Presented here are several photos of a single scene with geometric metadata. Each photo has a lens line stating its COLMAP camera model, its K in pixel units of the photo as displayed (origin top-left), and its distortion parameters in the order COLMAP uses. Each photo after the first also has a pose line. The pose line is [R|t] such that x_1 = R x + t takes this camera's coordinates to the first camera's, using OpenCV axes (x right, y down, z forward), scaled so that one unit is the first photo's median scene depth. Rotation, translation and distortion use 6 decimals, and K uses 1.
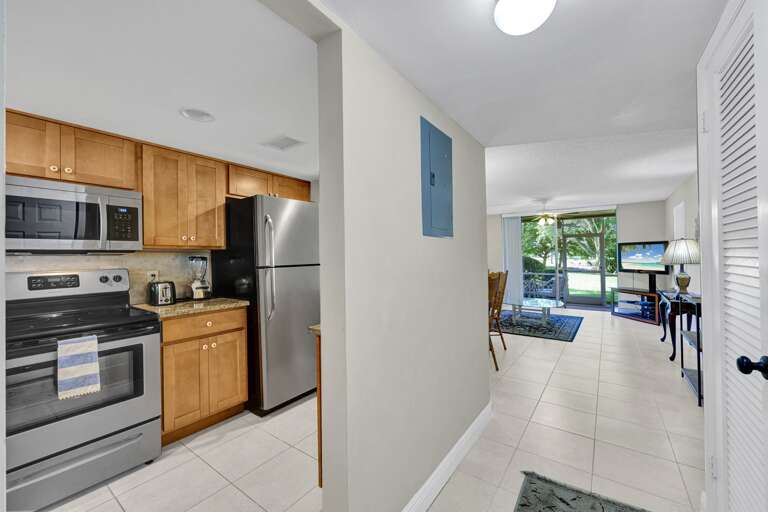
lens RADIAL K [[311.3, 0, 384.5], [0, 311.3, 256.3], [0, 0, 1]] dist [-0.001935, 0.000156]
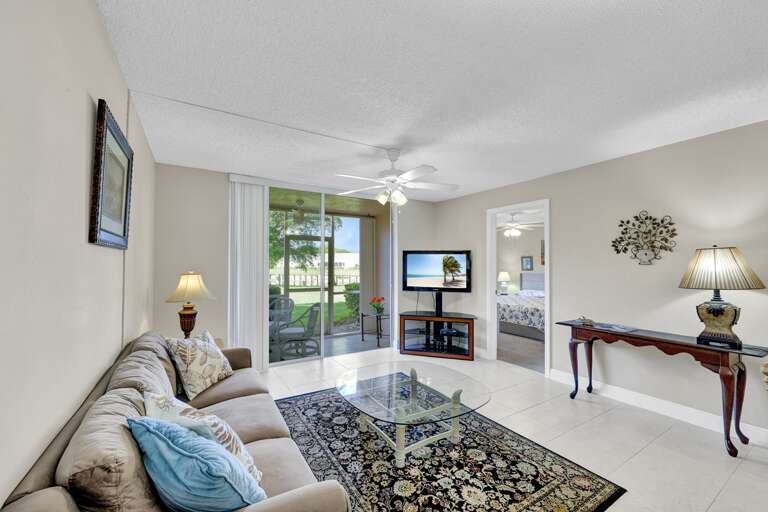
lens RADIAL K [[311.3, 0, 382.1], [0, 311.3, 252.2], [0, 0, 1]] dist [-0.001935, 0.000156]
pose [[0.383198, 0.039996, 0.922800, 0.075593], [-0.004488, 0.999131, -0.041441, -0.009665], [-0.923655, 0.011739, 0.383045, 0.813720]]
